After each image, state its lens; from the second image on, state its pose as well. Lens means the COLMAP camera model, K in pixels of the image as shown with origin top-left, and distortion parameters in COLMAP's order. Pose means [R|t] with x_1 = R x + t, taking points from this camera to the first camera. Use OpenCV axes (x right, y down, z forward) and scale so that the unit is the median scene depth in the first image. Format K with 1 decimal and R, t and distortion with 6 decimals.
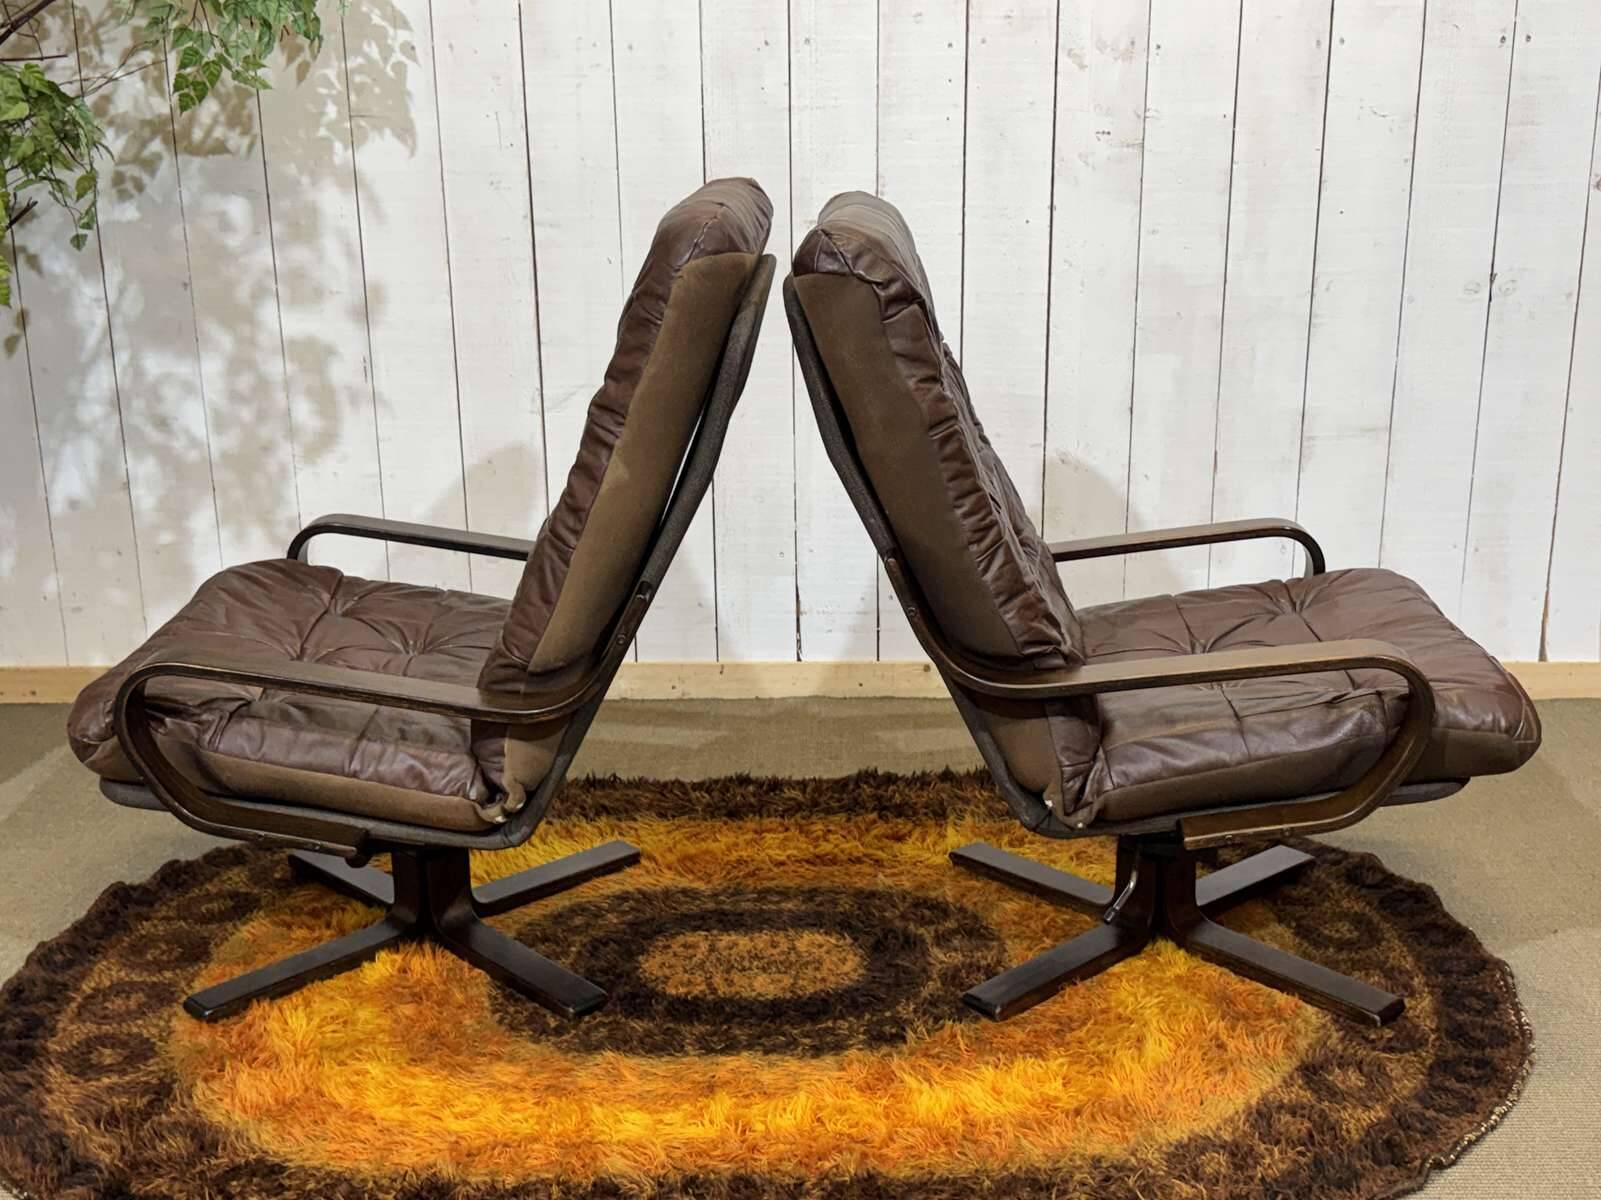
lens RADIAL K [[1830.7, 0, 802.7], [0, 1830.7, 608.7], [0, 0, 1]] dist [0.197605, -0.467887]
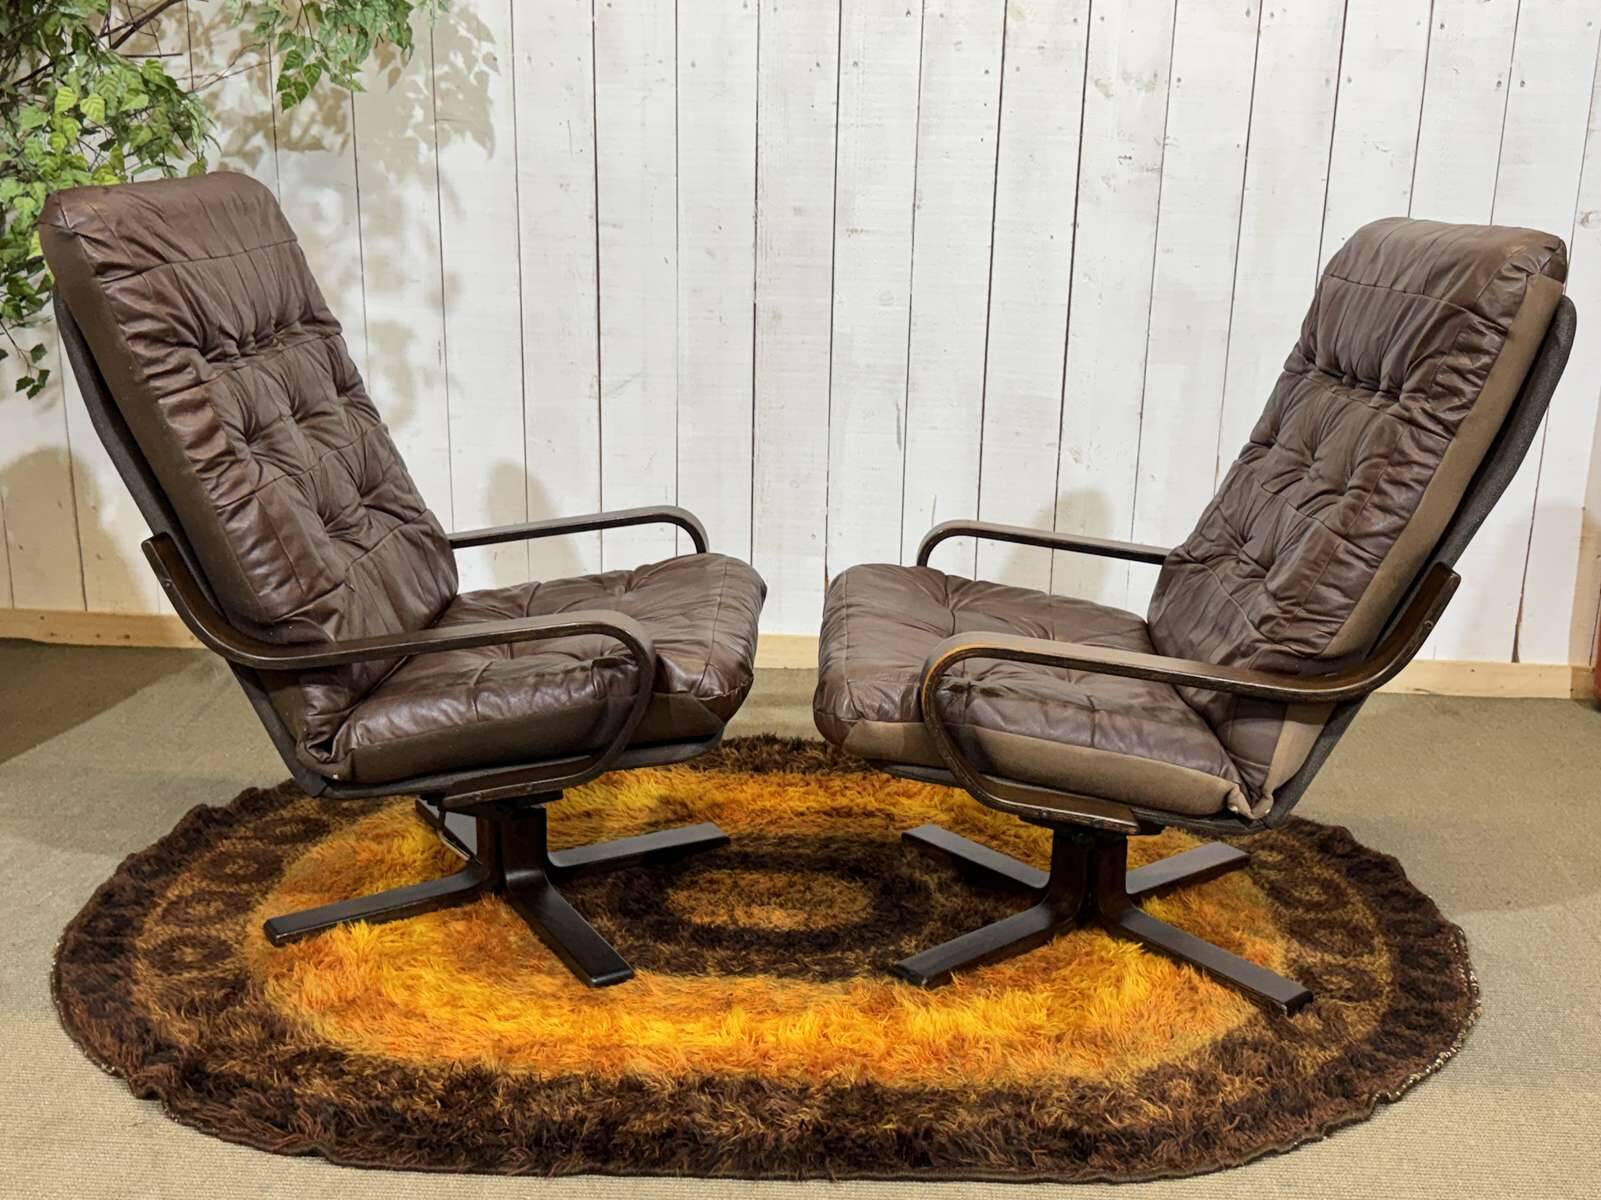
lens RADIAL K [[1730.7, 0, 801.2], [0, 1730.7, 609.4], [0, 0, 1]] dist [0.197427, -0.471559]
pose [[0.999034, 0.039363, -0.019541, 0.004308], [-0.039317, 0.999223, 0.002726, 0.015913], [0.019633, -0.001955, 0.999805, -0.039591]]
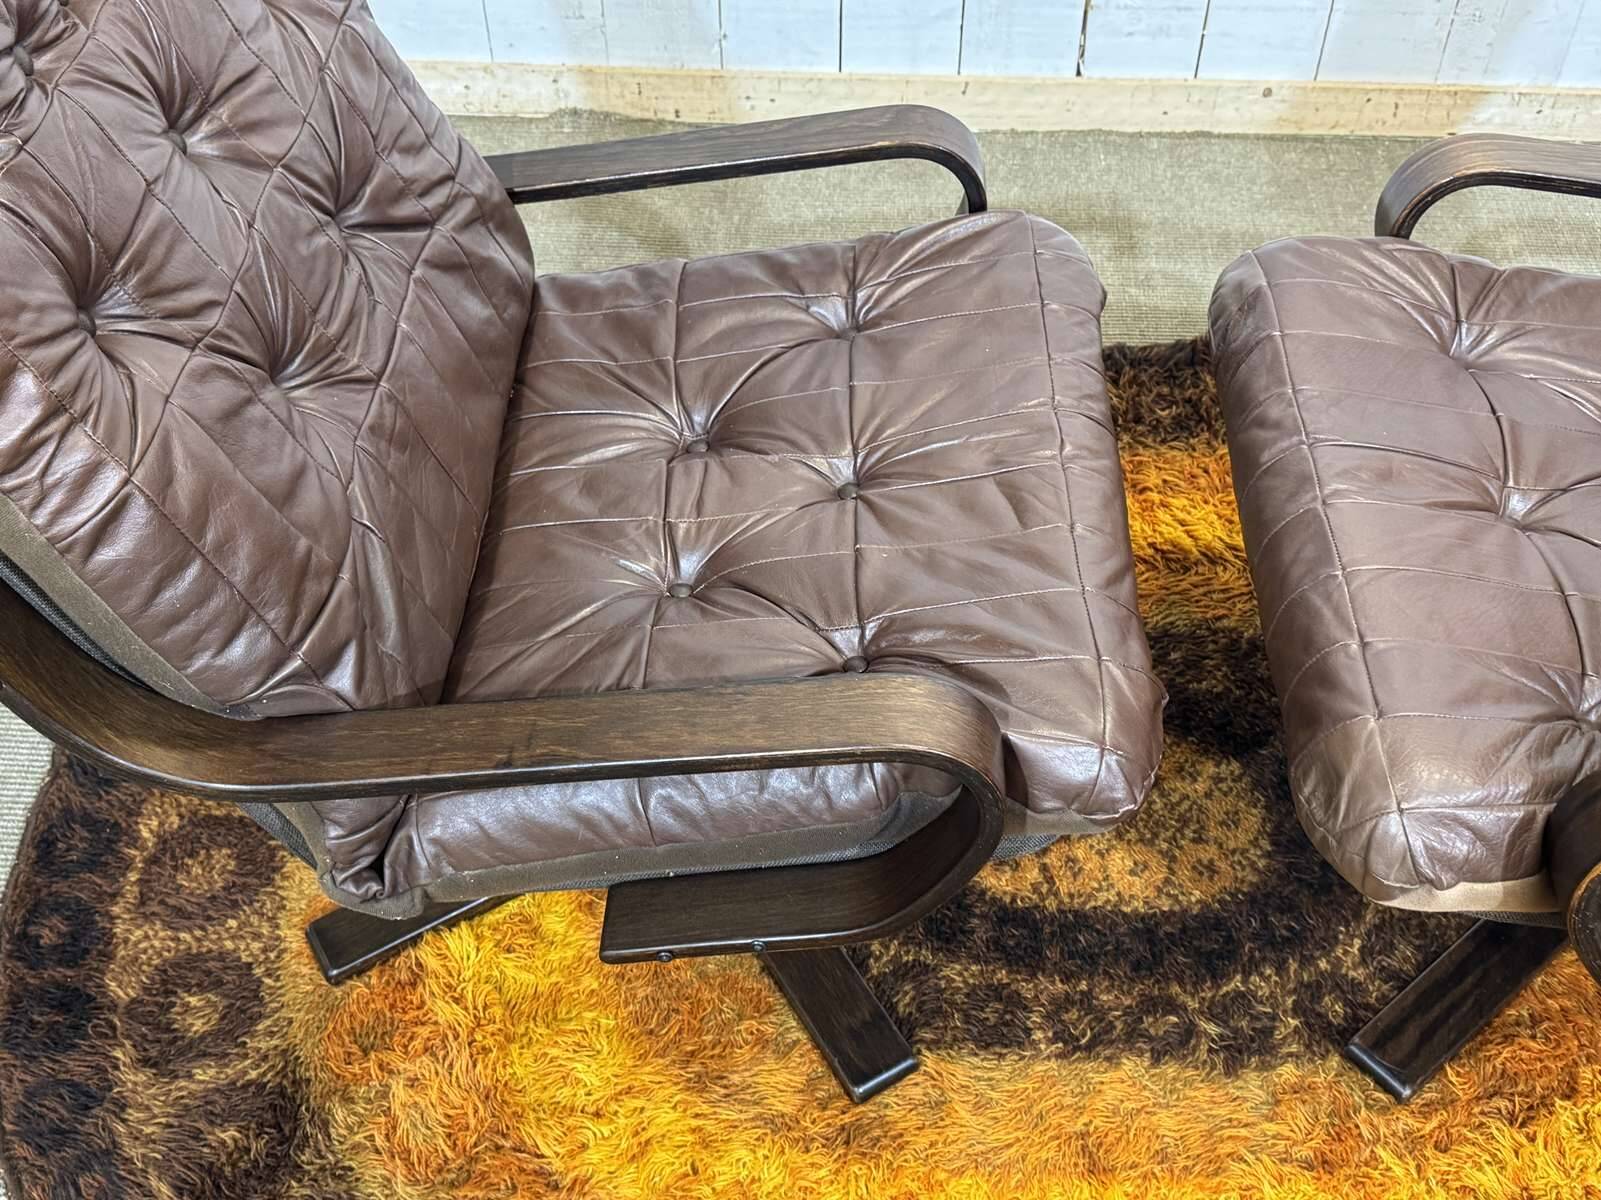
lens RADIAL K [[1733.1, 0, 801.9], [0, 1733.1, 594.2], [0, 0, 1]] dist [0.190675, -0.453020]
pose [[0.999602, 0.026192, -0.010522, -0.135283], [-0.016593, 0.846817, 0.531625, -0.224706], [0.022835, -0.531238, 0.846915, 0.497313]]
